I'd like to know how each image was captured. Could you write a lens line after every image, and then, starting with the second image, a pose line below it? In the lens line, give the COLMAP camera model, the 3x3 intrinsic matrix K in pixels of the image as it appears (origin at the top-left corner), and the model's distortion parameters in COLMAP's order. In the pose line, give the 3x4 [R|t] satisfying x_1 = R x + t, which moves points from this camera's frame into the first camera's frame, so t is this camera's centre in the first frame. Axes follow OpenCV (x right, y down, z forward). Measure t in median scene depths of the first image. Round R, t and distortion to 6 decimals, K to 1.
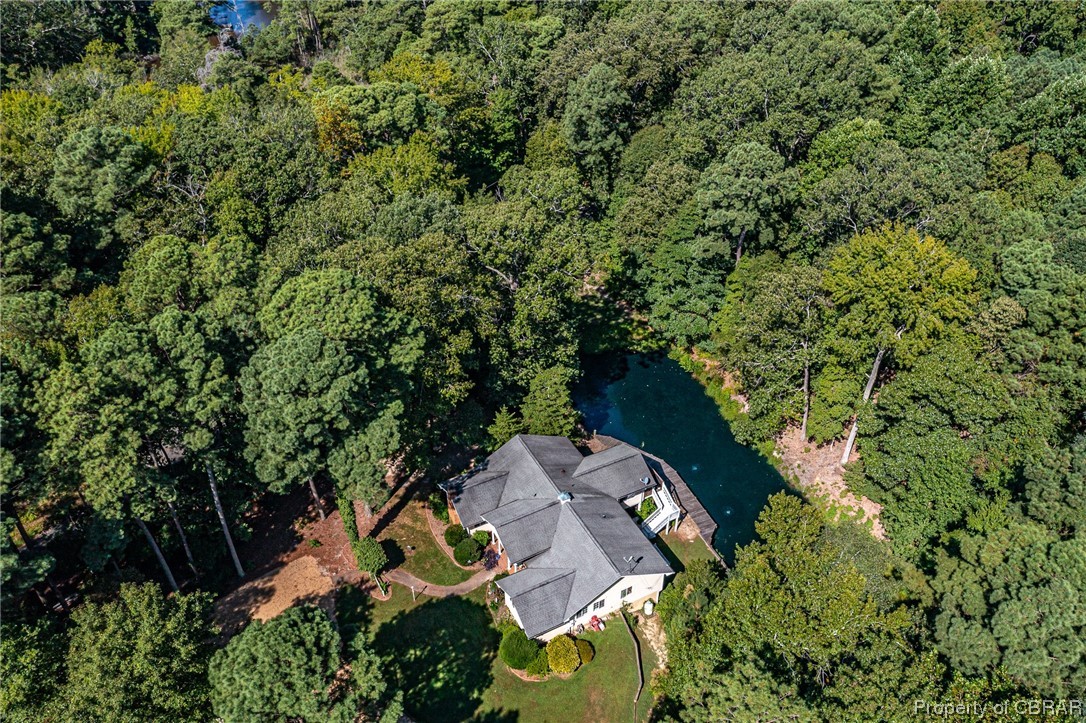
lens RADIAL K [[863.3, 0, 540.9], [0, 863.3, 363.9], [0, 0, 1]] dist [-0.010440, 0.001029]
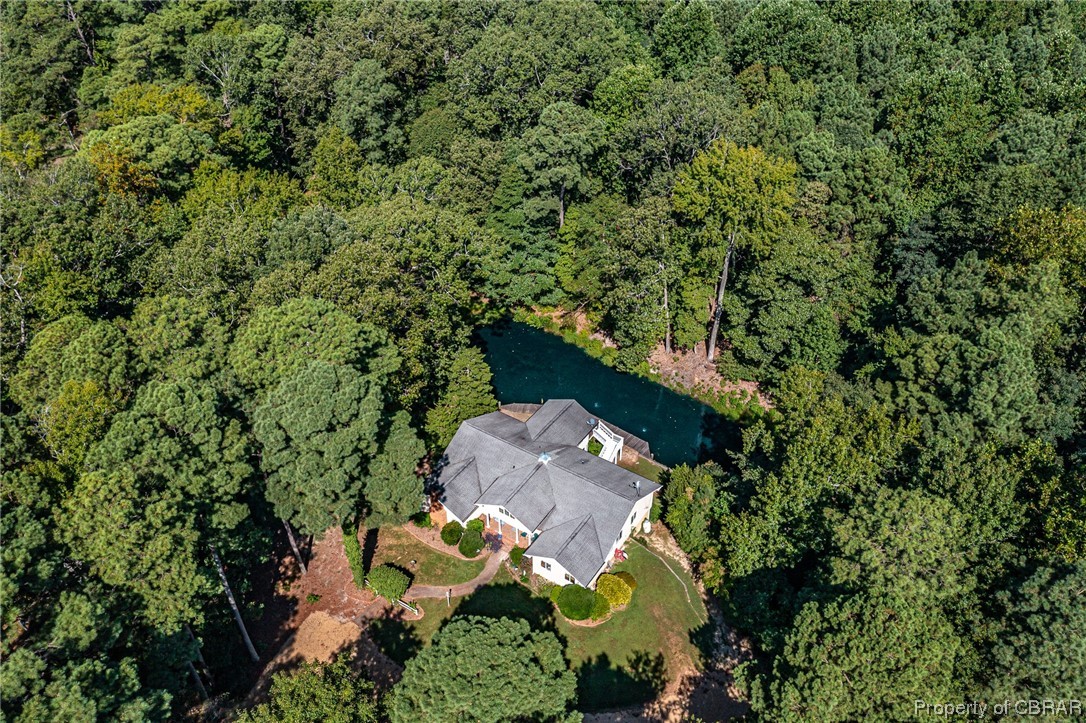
lens RADIAL K [[863.3, 0, 540.9], [0, 863.3, 363.9], [0, 0, 1]] dist [-0.010440, 0.001029]
pose [[0.876199, -0.294079, 0.381828, -0.324213], [0.293409, 0.954009, 0.061467, -0.018161], [-0.382343, 0.058175, 0.922187, 0.031253]]
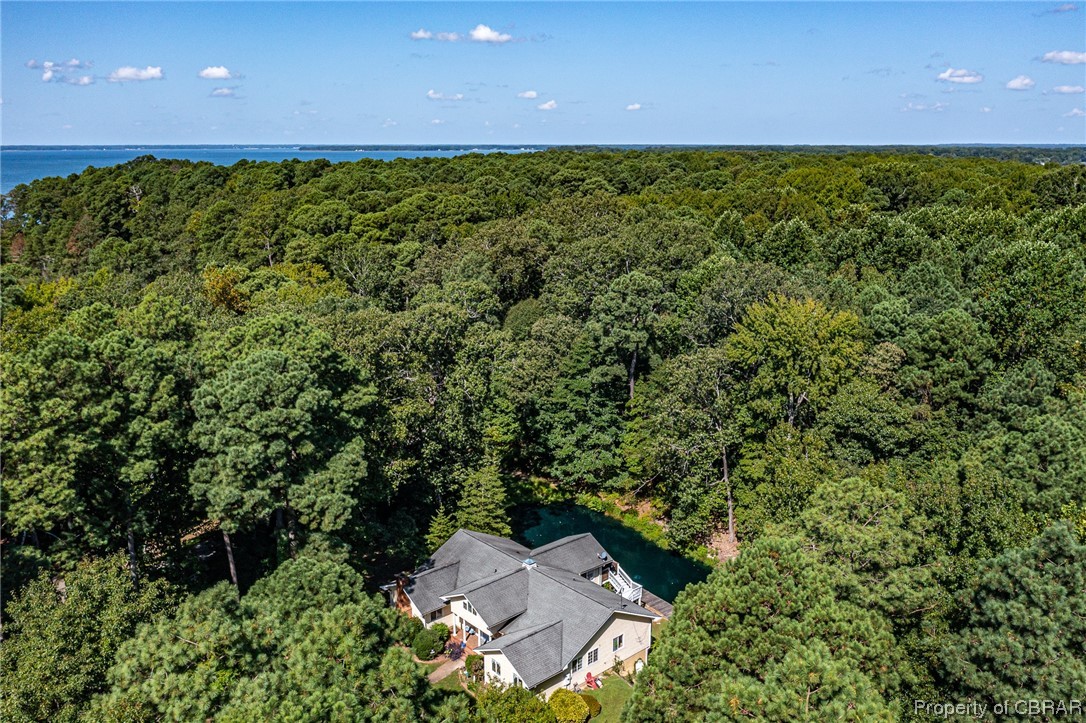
lens RADIAL K [[886.2, 0, 543.0], [0, 886.2, 361.5], [0, 0, 1]] dist [-0.003827, -0.003988]
pose [[0.968764, -0.053871, 0.242064, -0.167802], [0.147857, 0.909118, -0.389413, 0.312755], [-0.199087, 0.413040, 0.888686, 0.060862]]
